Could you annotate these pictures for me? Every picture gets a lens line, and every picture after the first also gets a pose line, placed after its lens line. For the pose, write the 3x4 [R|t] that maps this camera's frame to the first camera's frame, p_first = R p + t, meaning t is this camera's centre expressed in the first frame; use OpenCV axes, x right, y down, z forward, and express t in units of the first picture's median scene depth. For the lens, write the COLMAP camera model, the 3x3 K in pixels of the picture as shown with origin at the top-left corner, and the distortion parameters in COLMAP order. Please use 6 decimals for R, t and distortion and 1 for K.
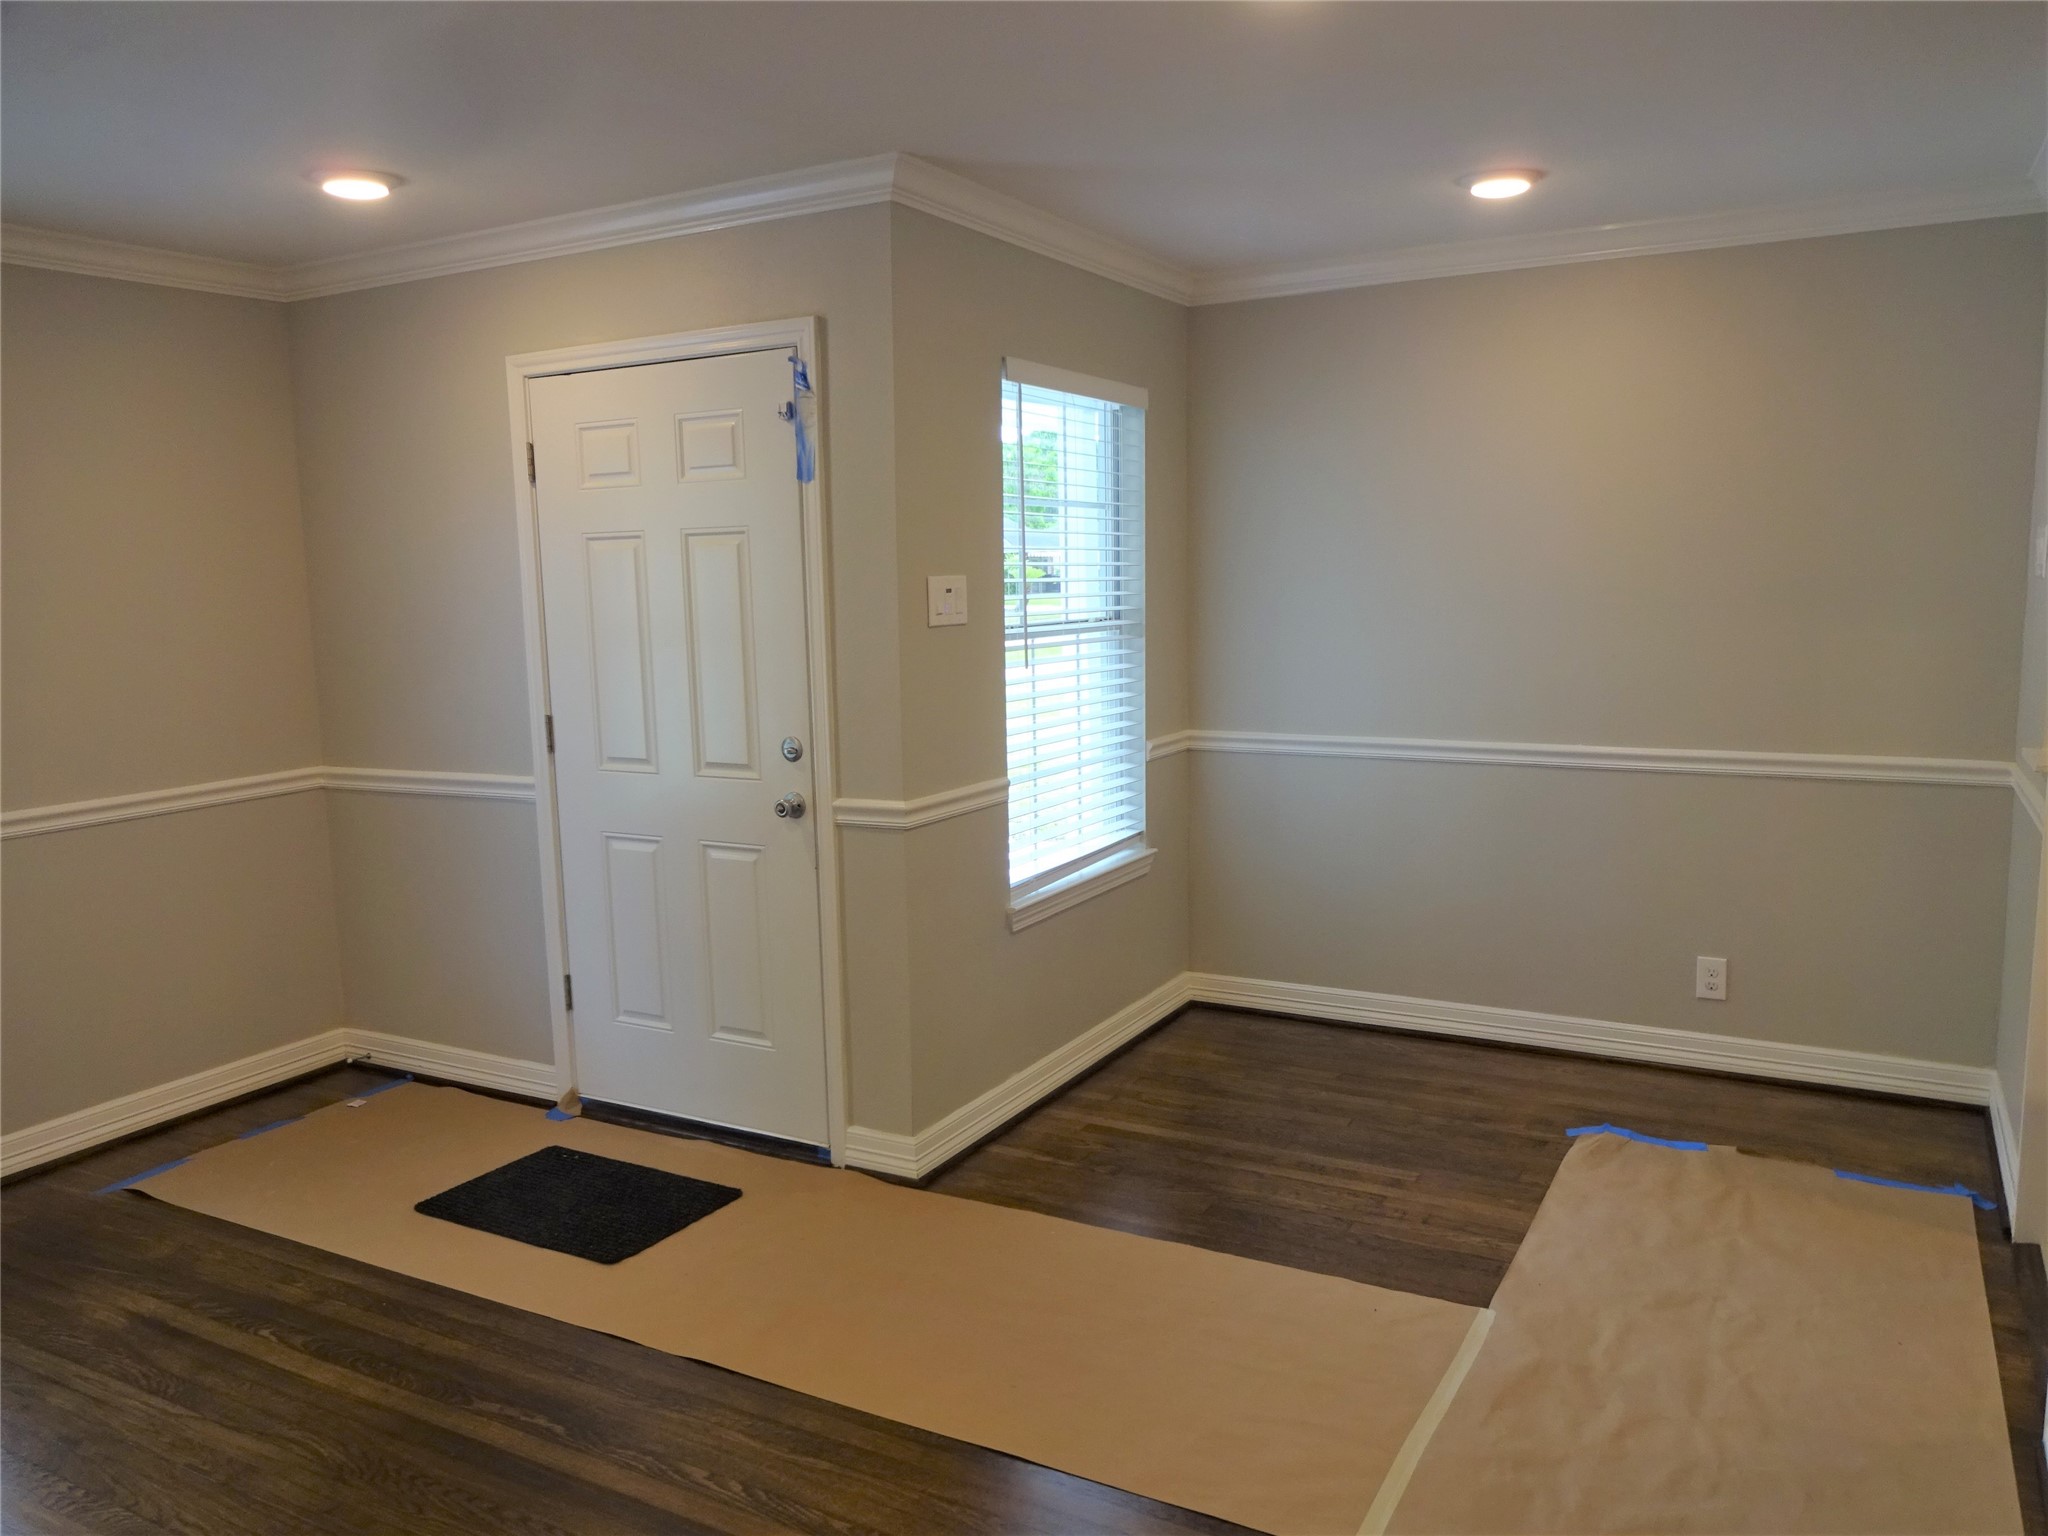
lens RADIAL K [[1518.7, 0, 1024.0], [0, 1518.7, 768.0], [0, 0, 1]] dist [0.013221, 0.005570]
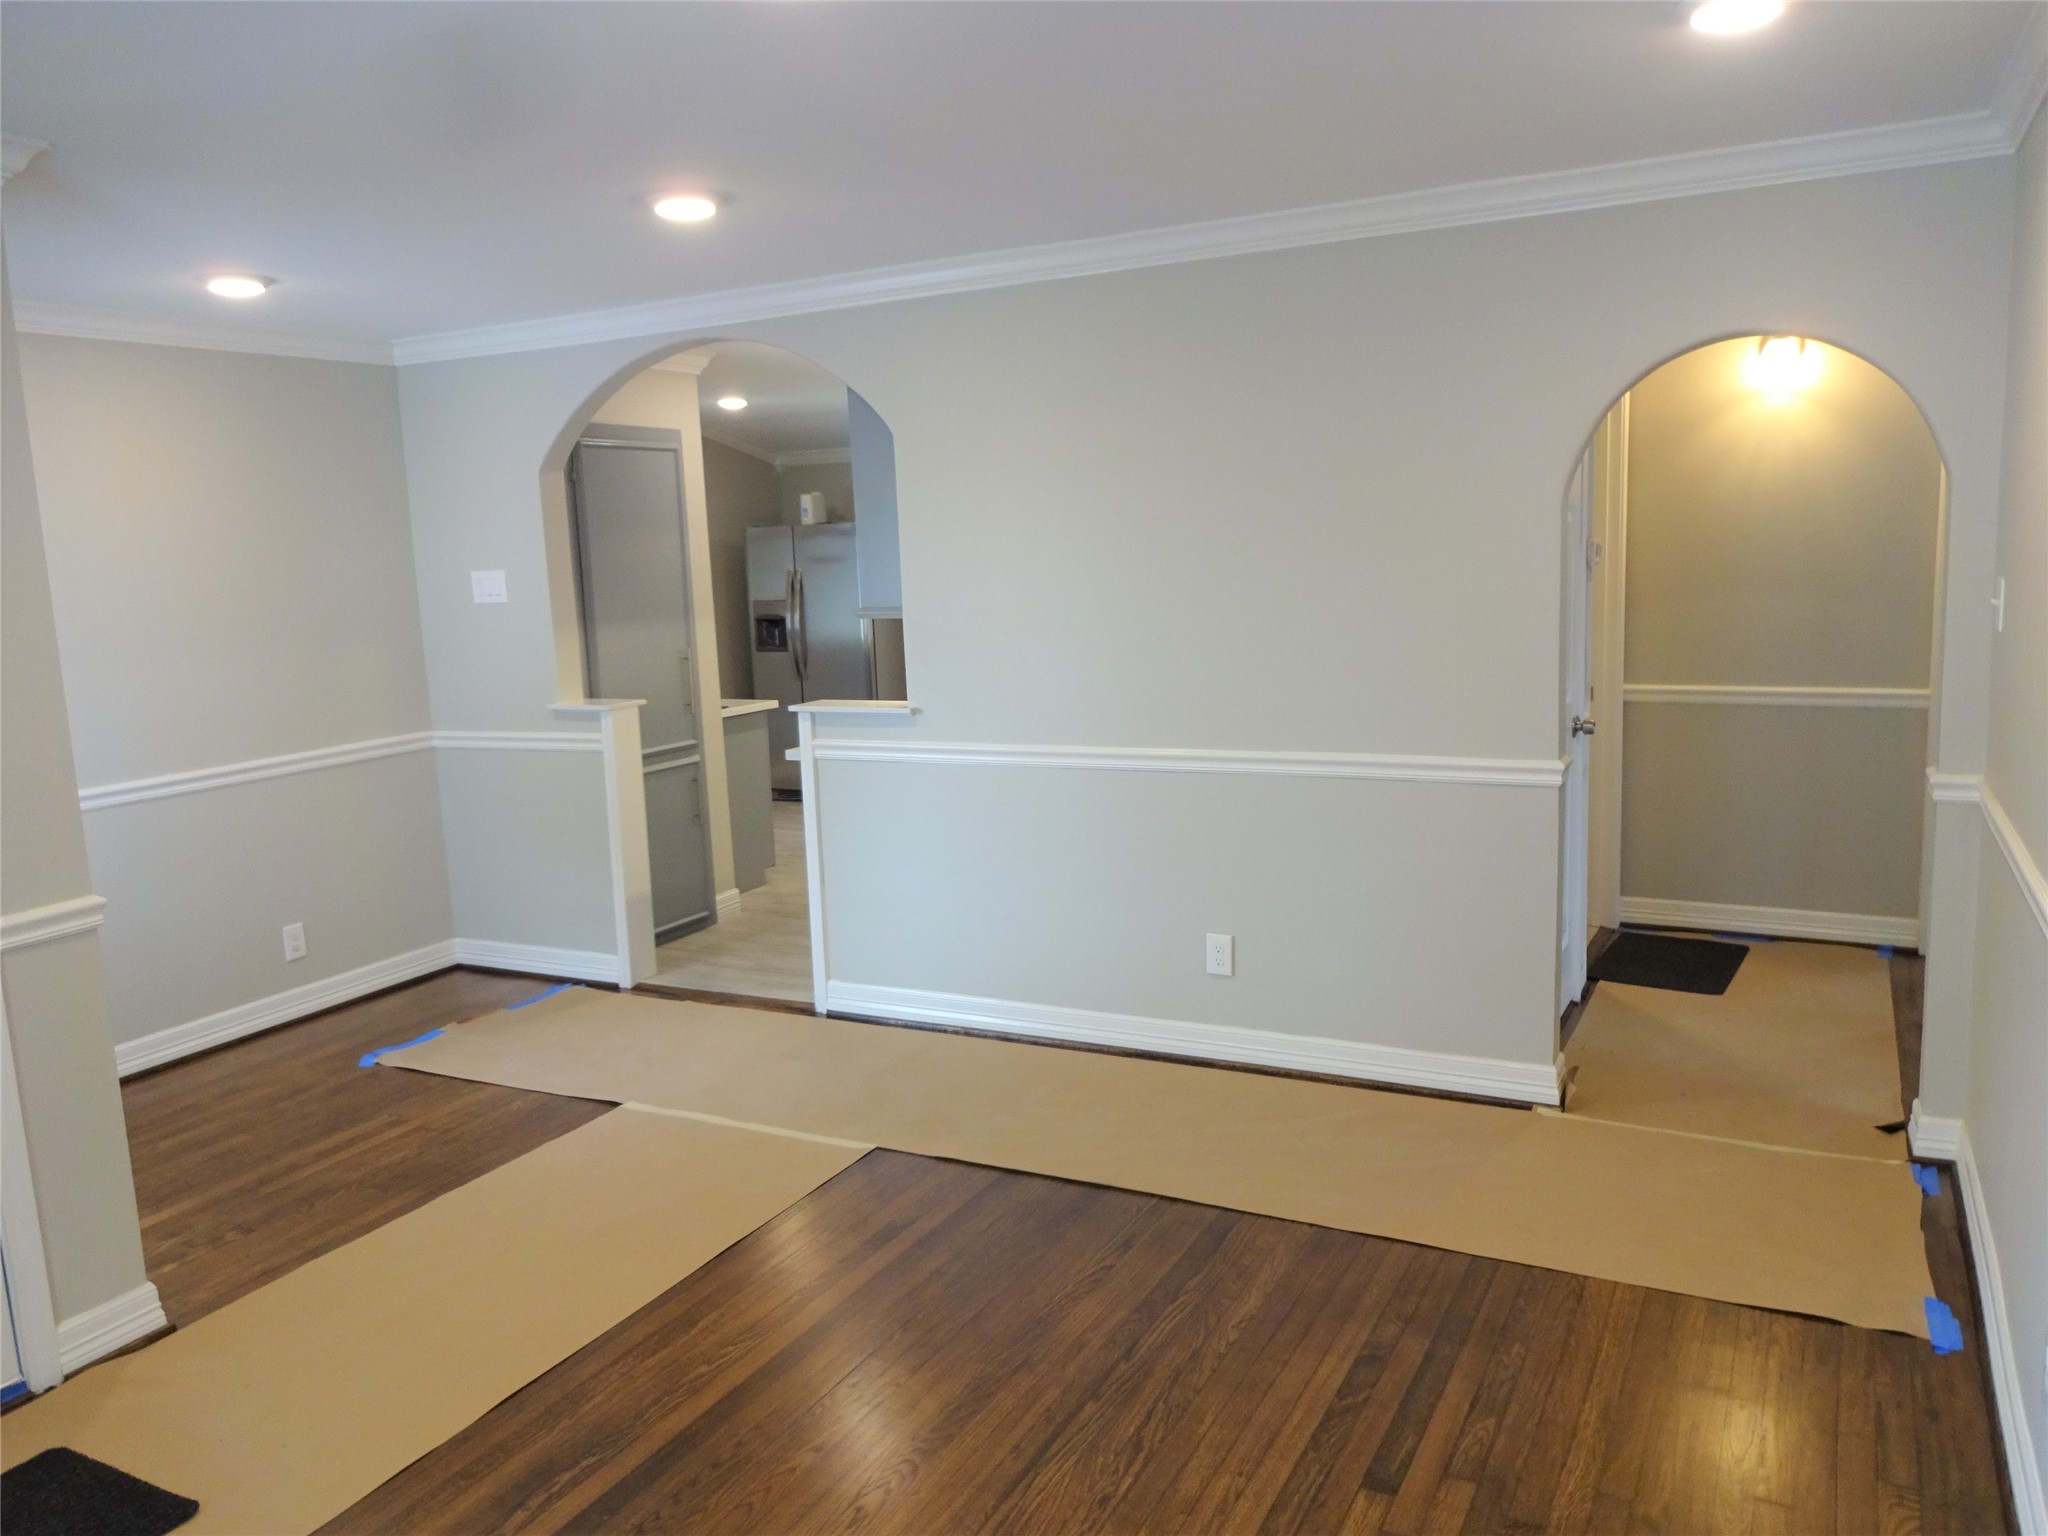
lens RADIAL K [[1518.7, 0, 1024.0], [0, 1518.7, 768.0], [0, 0, 1]] dist [0.013221, 0.005570]
pose [[-0.017285, -0.129576, 0.991419, -0.872725], [0.181590, 0.974670, 0.130553, -0.060077], [-0.983222, 0.182289, 0.006683, 0.446731]]
